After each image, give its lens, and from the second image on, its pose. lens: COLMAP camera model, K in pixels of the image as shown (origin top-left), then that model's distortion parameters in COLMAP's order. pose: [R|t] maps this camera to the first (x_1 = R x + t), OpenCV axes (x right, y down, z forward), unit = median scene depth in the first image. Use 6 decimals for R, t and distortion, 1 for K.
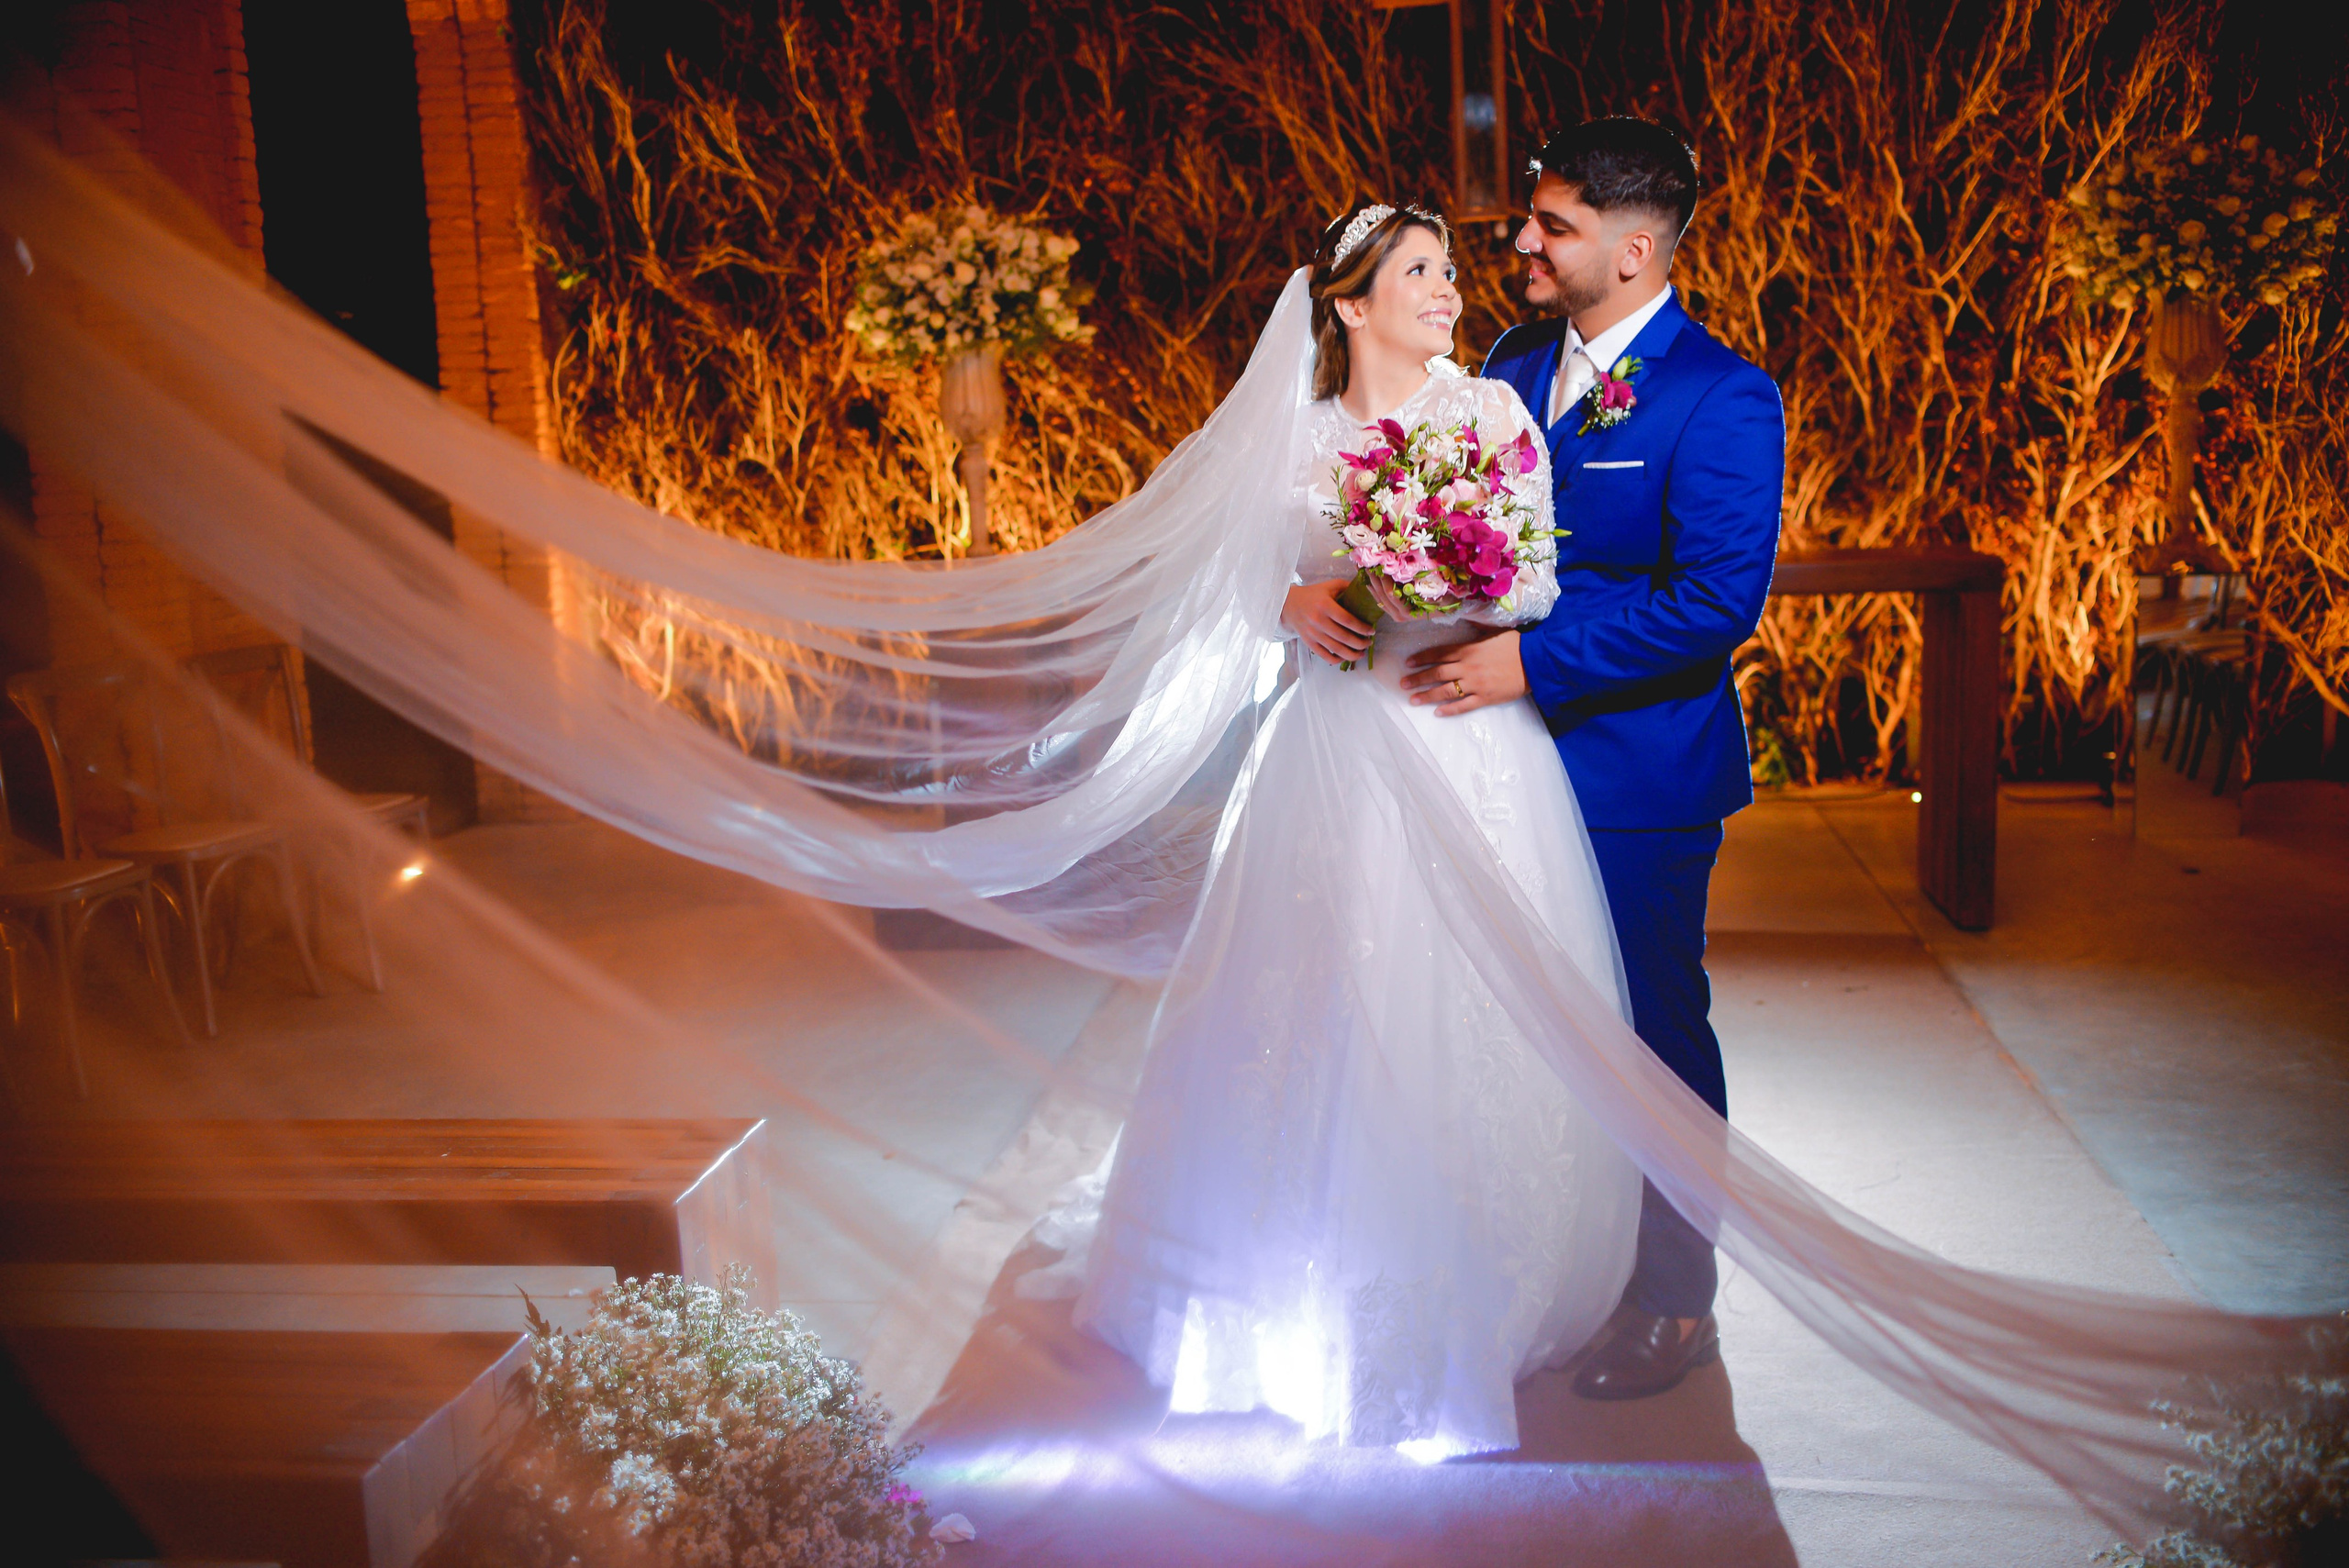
lens RADIAL K [[2723.2, 0, 1098.0], [0, 2723.2, 778.2], [0, 0, 1]] dist [-0.002437, 0.011860]
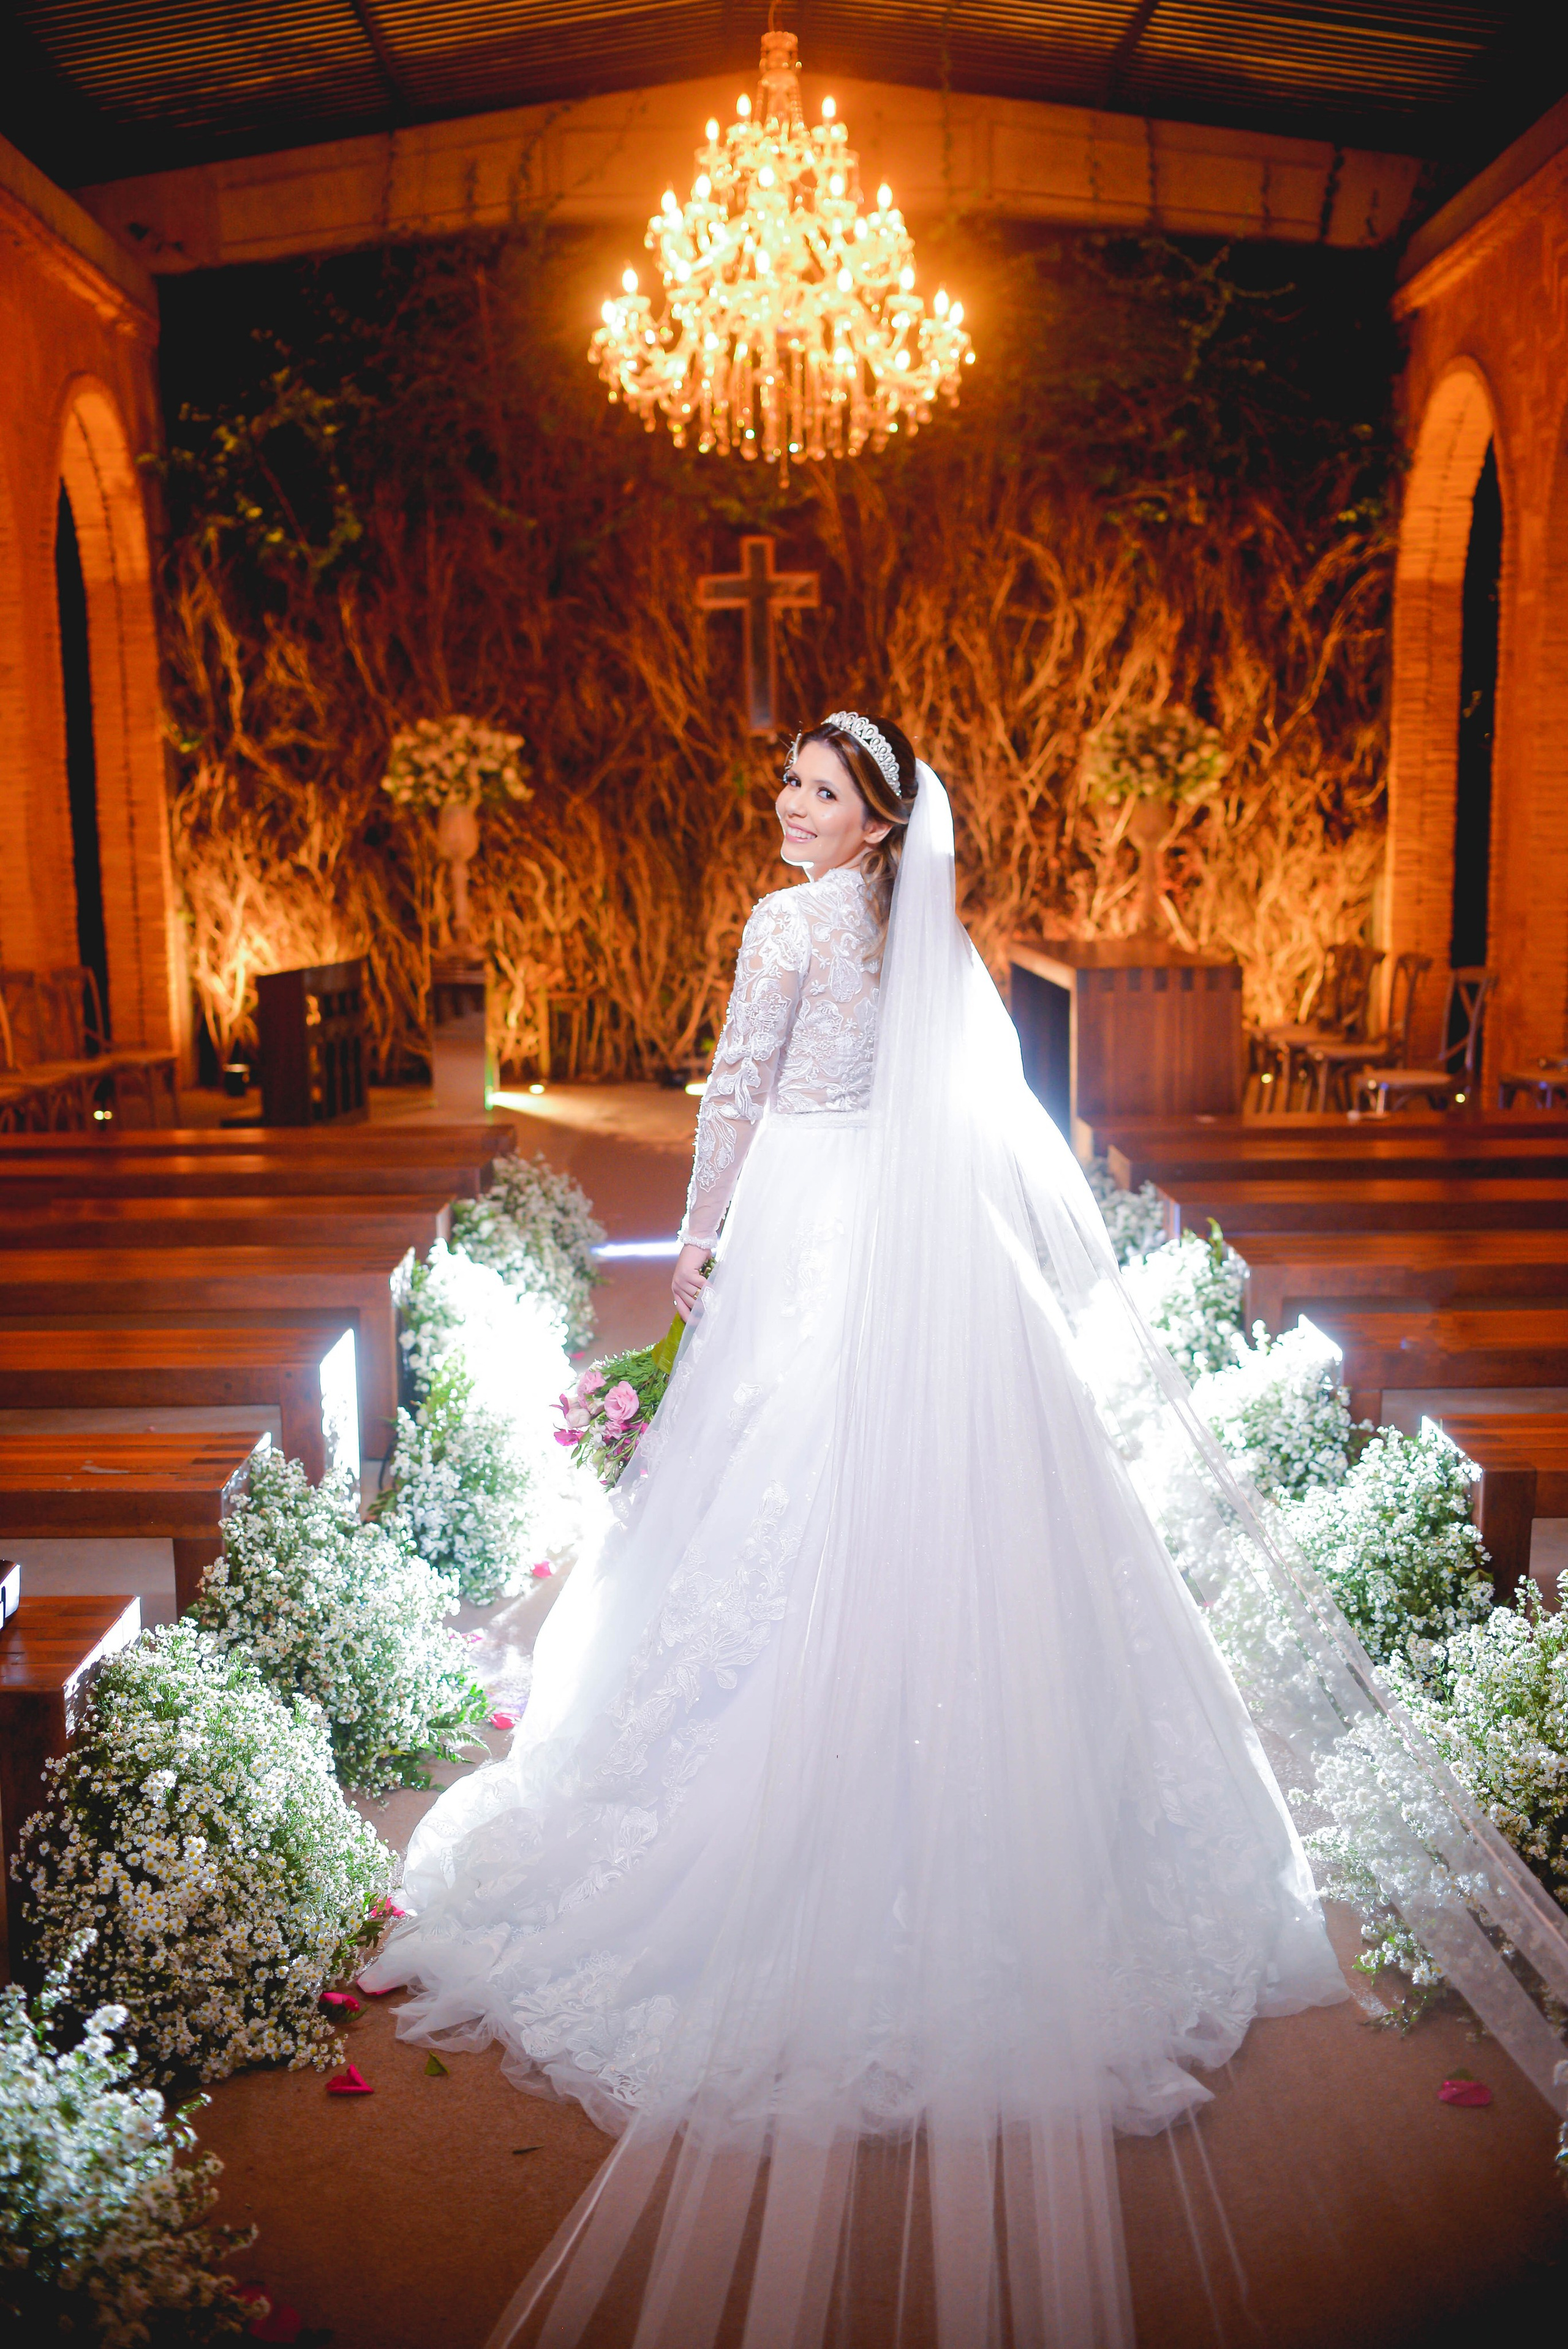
lens RADIAL K [[2723.3, 0, 784.0], [0, 2723.3, 1174.5], [0, 0, 1]] dist [-0.002437, 0.011860]
pose [[0.986207, 0.006546, 0.165388, -0.121221], [-0.006377, 0.999978, -0.001551, 0.069814], [-0.165394, 0.000475, 0.986227, -0.659972]]
